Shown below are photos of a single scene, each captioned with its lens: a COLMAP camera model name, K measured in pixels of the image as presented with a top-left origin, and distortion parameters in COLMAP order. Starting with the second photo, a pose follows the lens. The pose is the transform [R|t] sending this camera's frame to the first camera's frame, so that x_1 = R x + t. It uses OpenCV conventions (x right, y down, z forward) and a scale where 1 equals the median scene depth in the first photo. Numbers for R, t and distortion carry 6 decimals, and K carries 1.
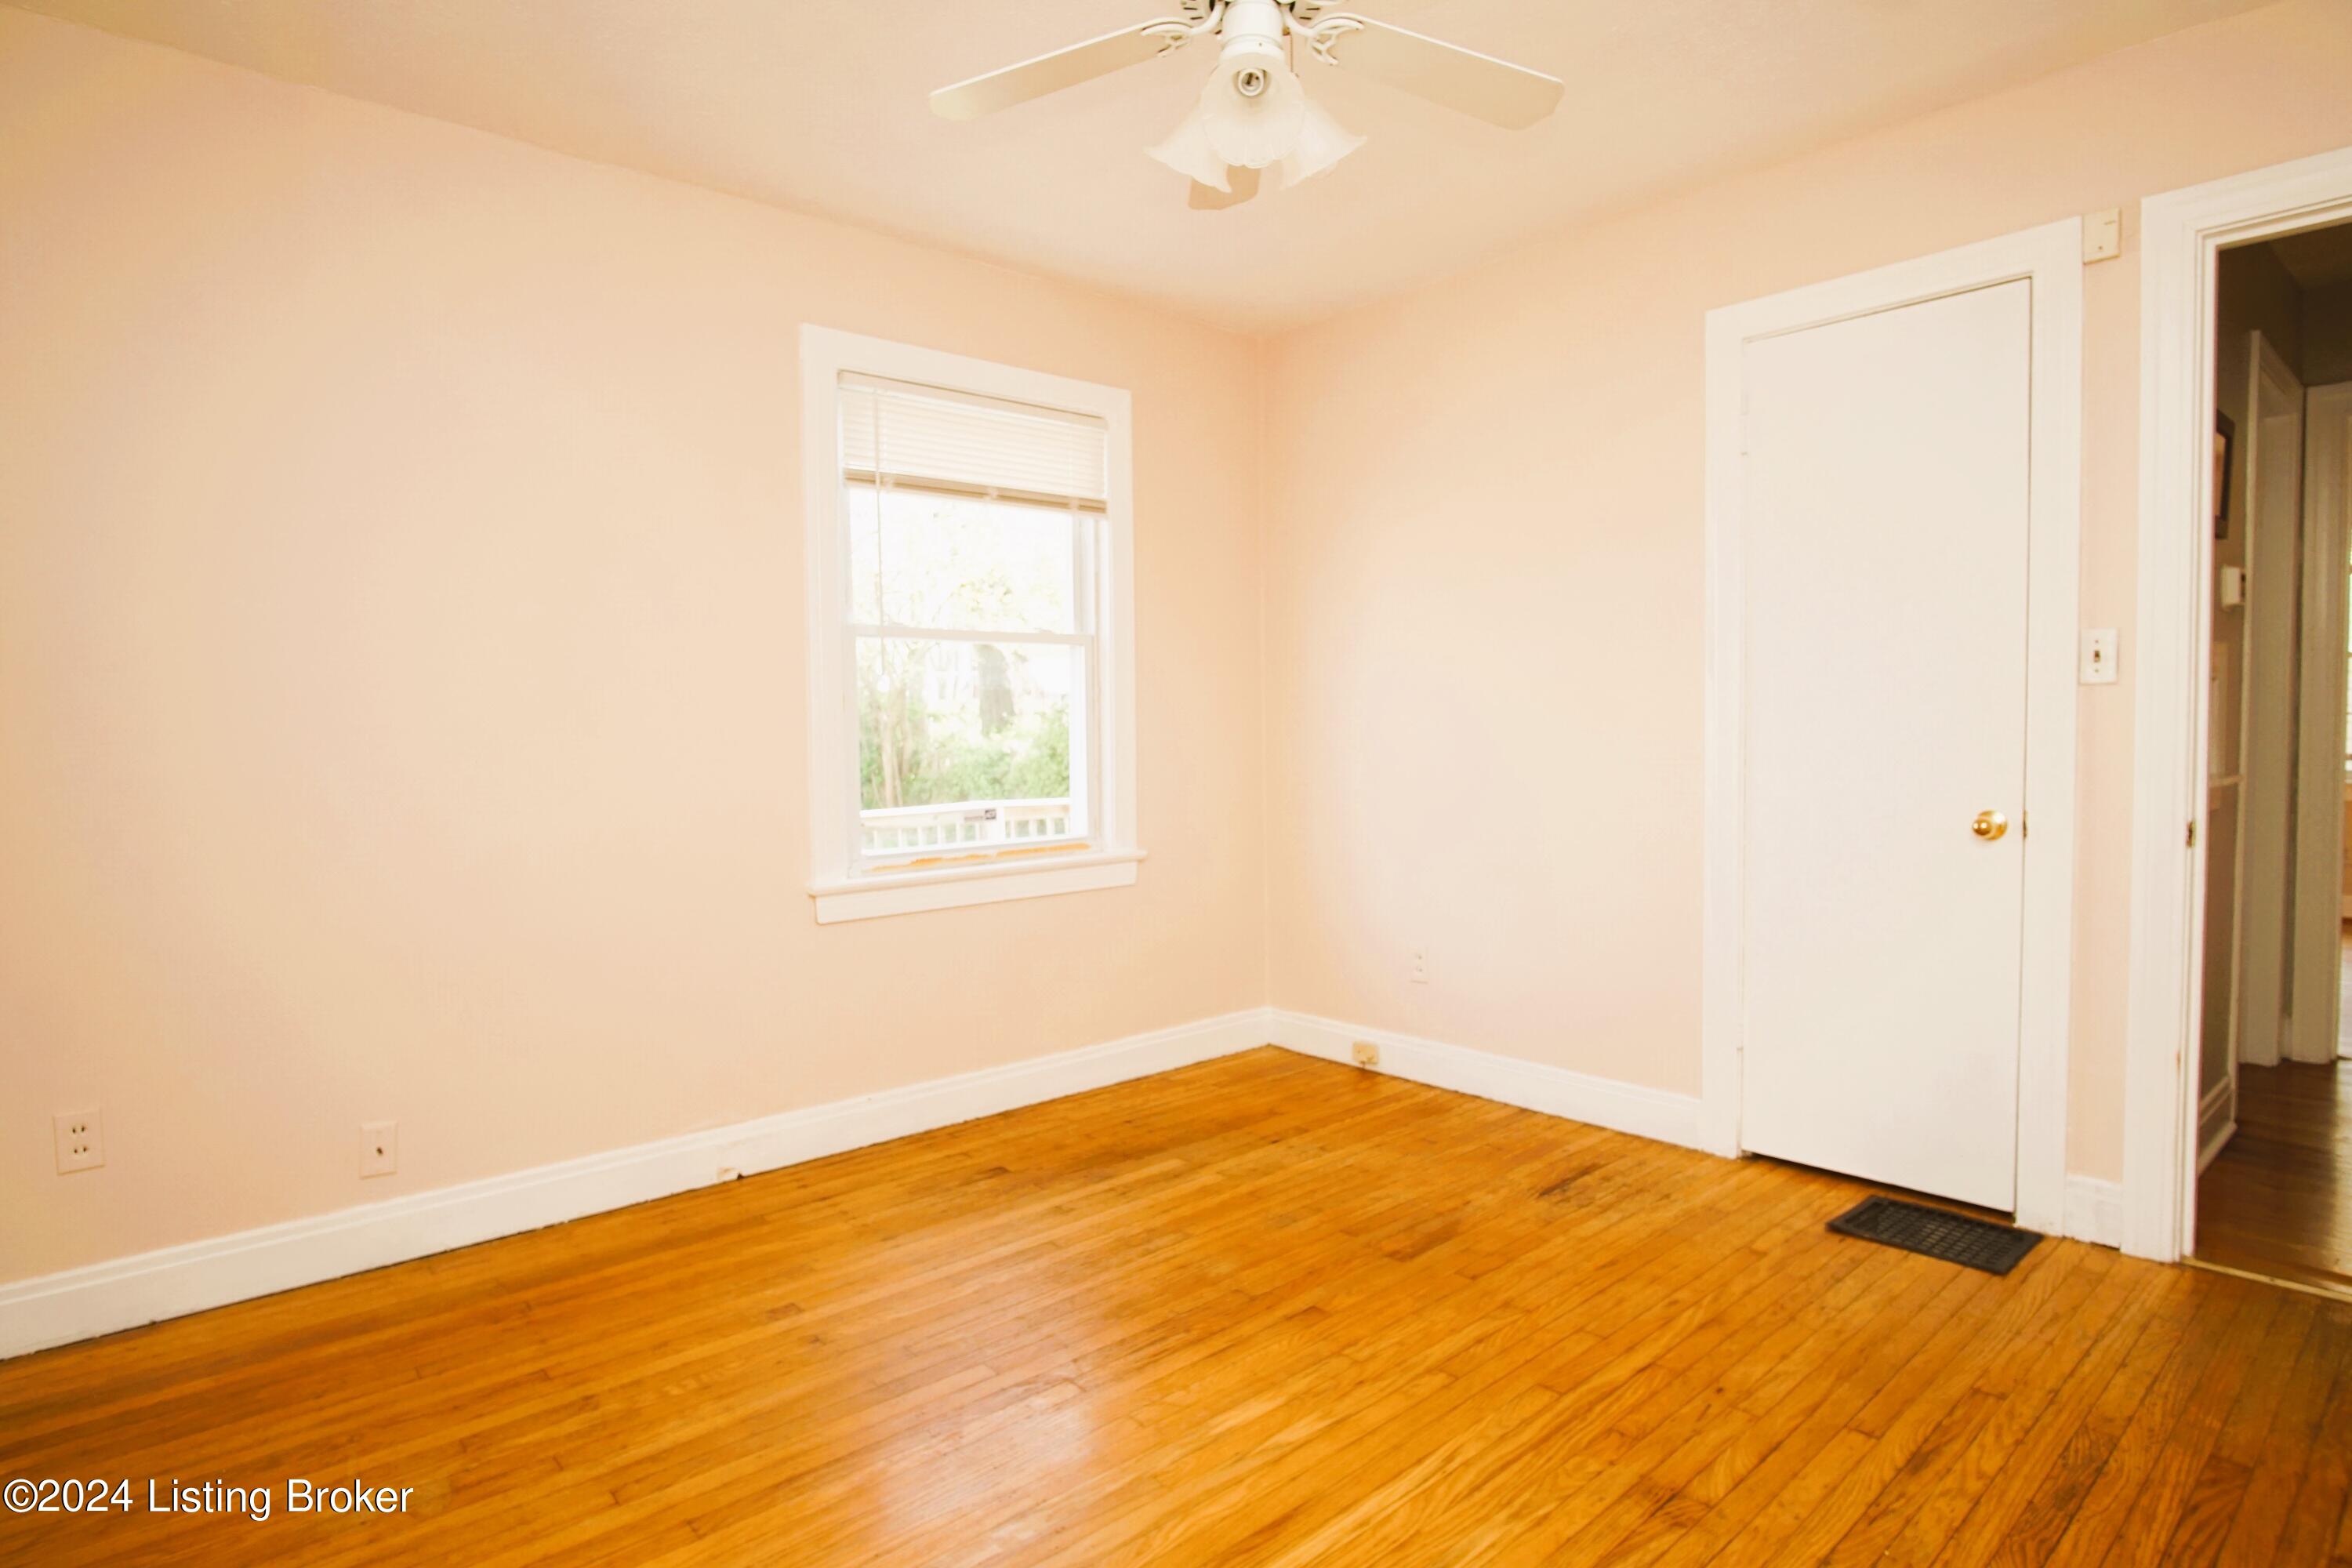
lens RADIAL K [[1271.2, 0, 1170.2], [0, 1271.2, 778.6], [0, 0, 1]] dist [-0.030118, 0.000804]
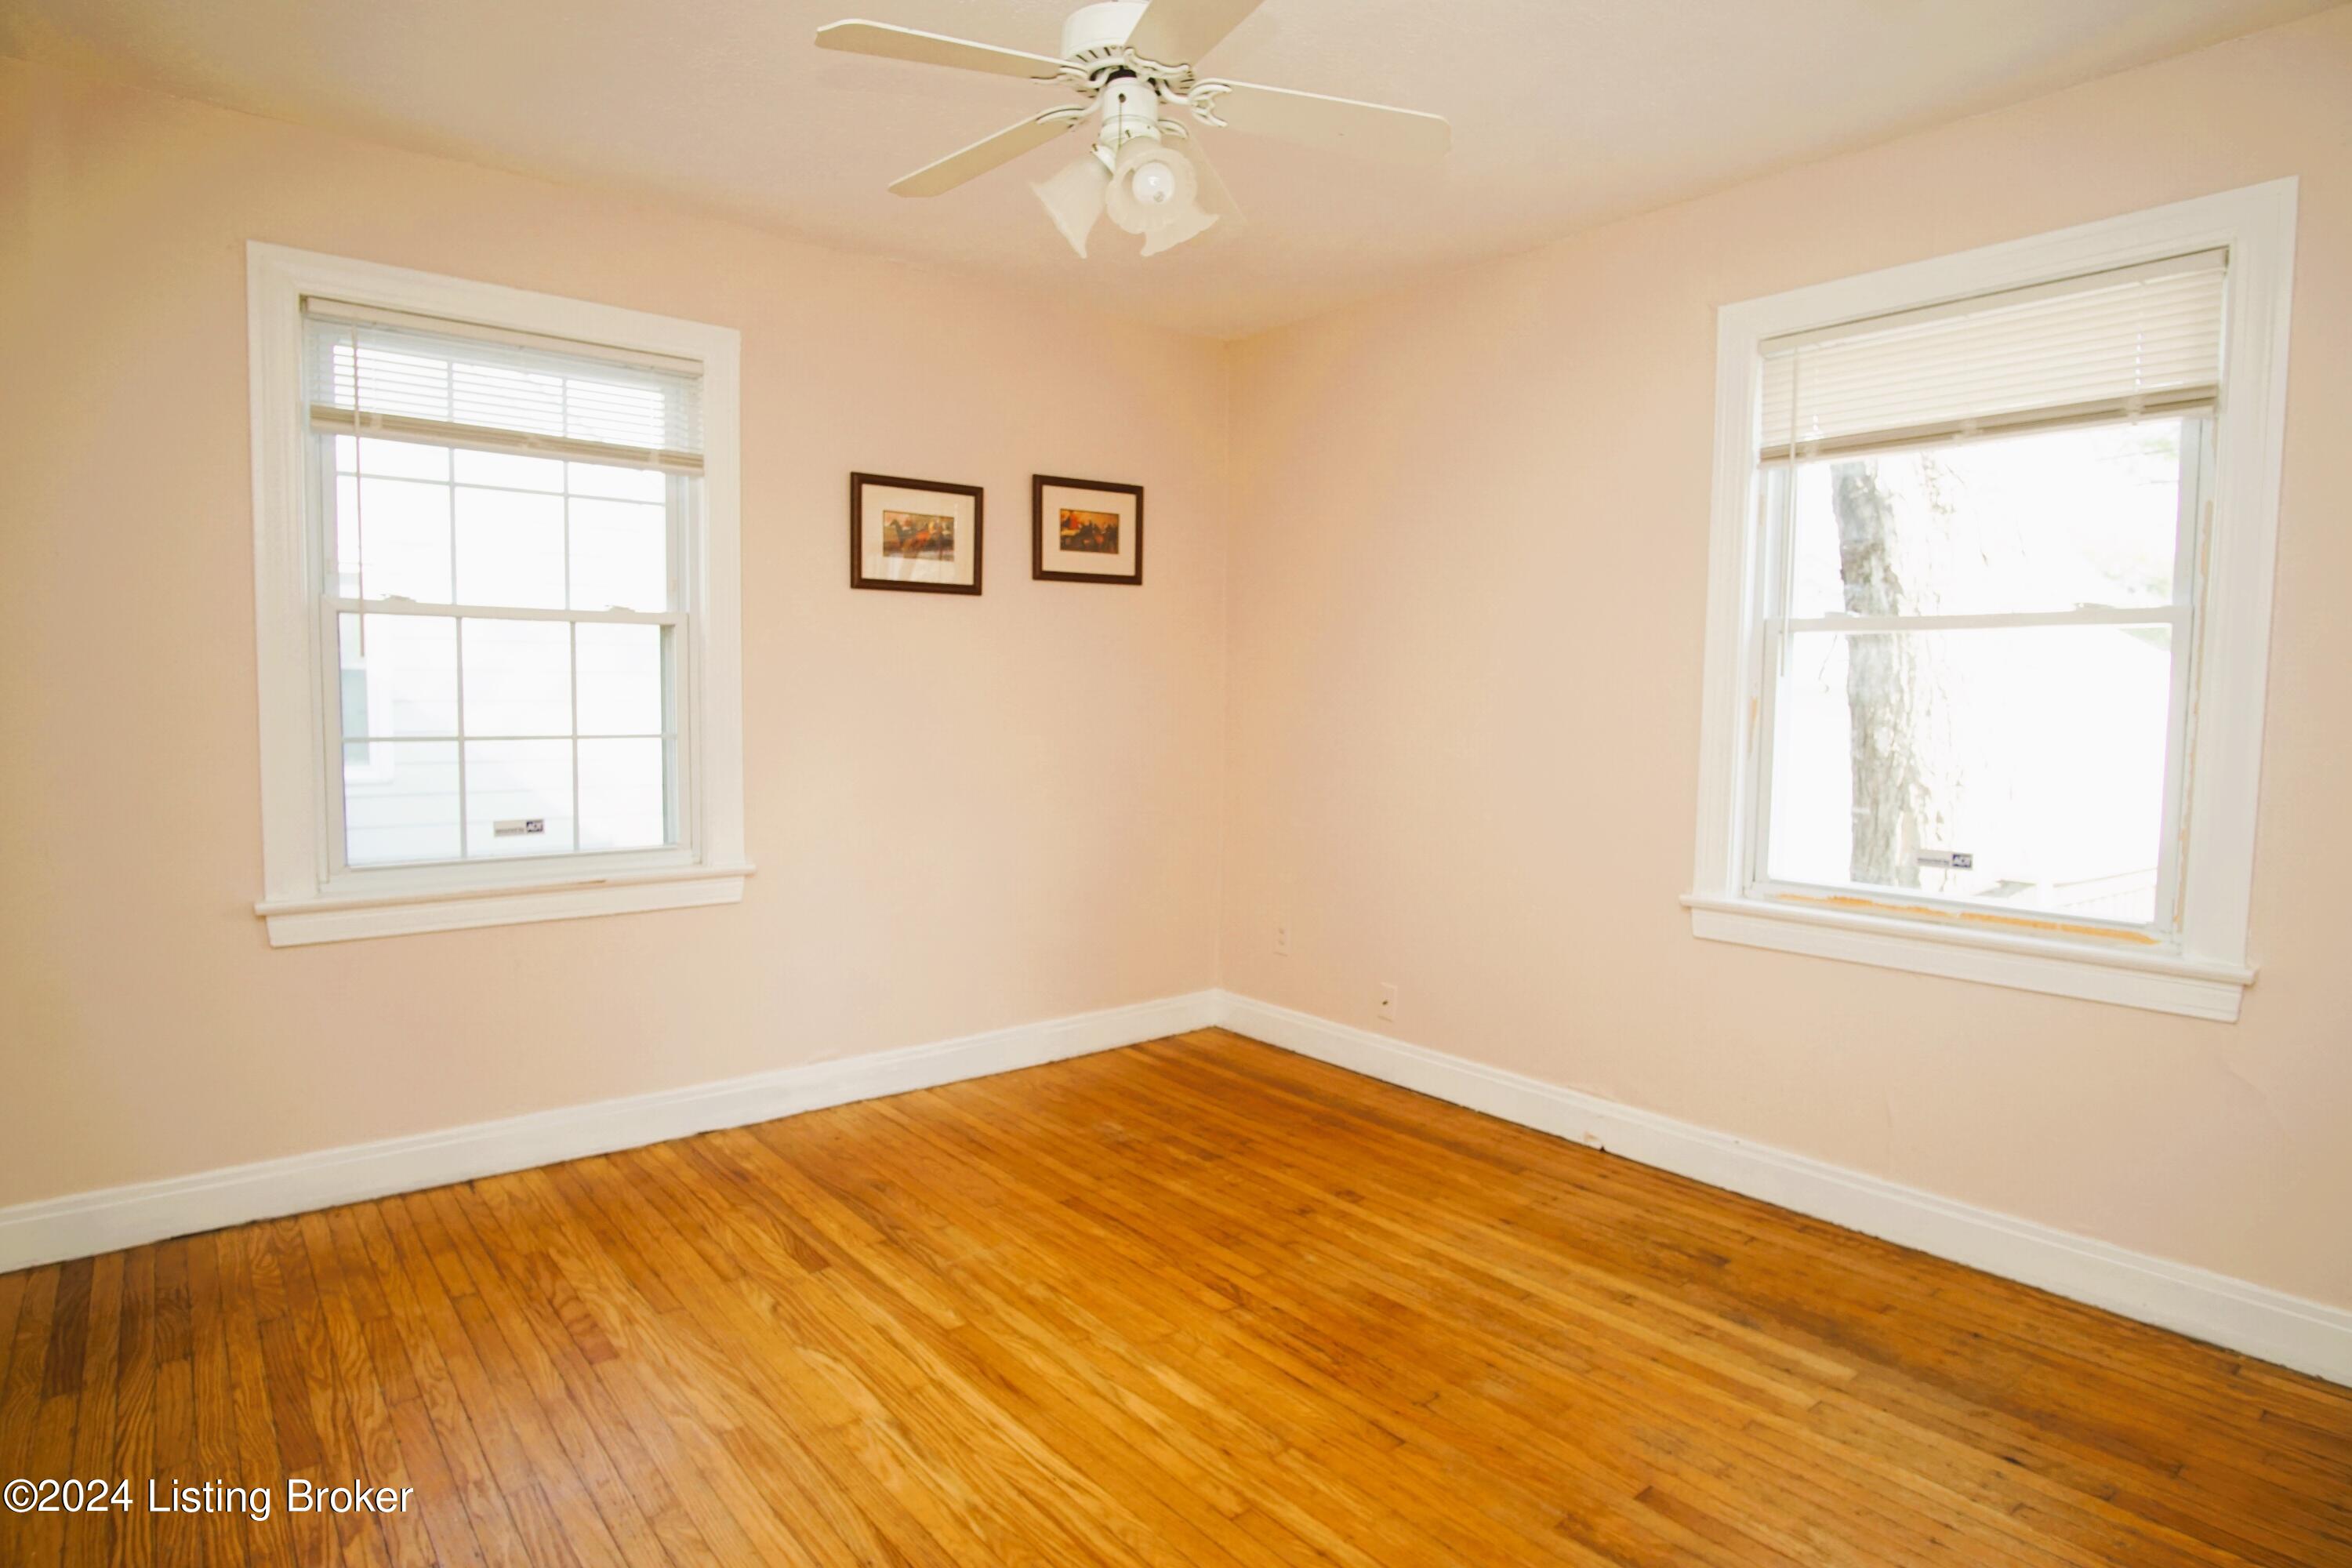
lens RADIAL K [[1271.2, 0, 1169.2], [0, 1271.2, 782.3], [0, 0, 1]] dist [-0.030118, 0.000804]
pose [[-0.042601, 0.083552, -0.995592, 0.787880], [-0.059065, 0.994543, 0.085991, -0.069348], [0.997345, 0.062468, -0.037434, 0.729409]]
